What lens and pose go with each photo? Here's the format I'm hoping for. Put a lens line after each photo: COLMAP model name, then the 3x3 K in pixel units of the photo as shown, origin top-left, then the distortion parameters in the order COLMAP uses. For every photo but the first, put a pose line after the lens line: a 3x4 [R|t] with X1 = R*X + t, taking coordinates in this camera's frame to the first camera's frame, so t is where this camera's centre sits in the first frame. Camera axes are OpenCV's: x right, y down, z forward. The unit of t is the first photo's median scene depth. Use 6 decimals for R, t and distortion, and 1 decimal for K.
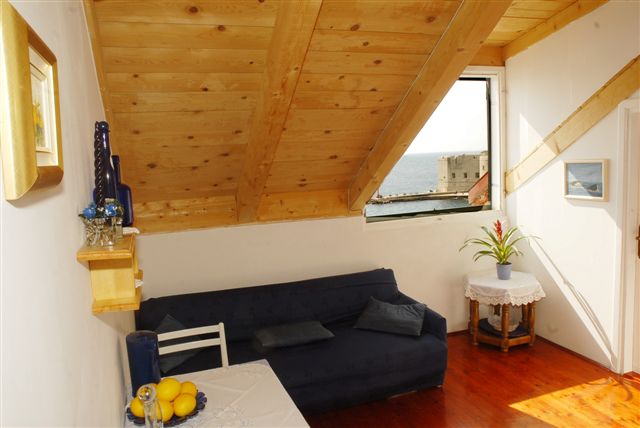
lens RADIAL K [[491.7, 0, 322.3], [0, 491.7, 211.9], [0, 0, 1]] dist [-0.163530, 0.140762]
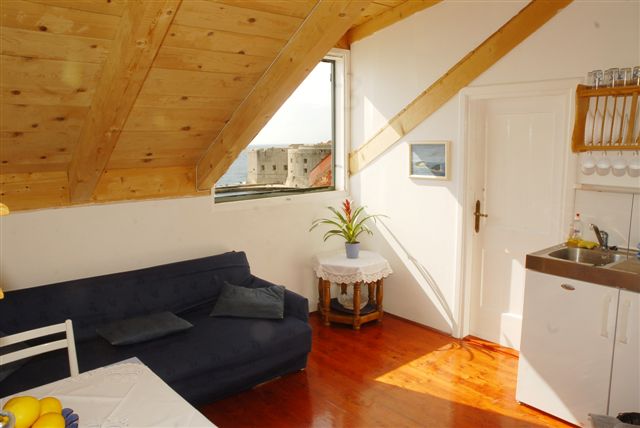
lens RADIAL K [[491.7, 0, 322.3], [0, 491.7, 211.9], [0, 0, 1]] dist [-0.163530, 0.140762]
pose [[0.931021, -0.014062, 0.364694, -0.068655], [0.006349, 0.999730, 0.022338, 0.022598], [-0.364910, -0.018482, 0.930859, 0.074551]]
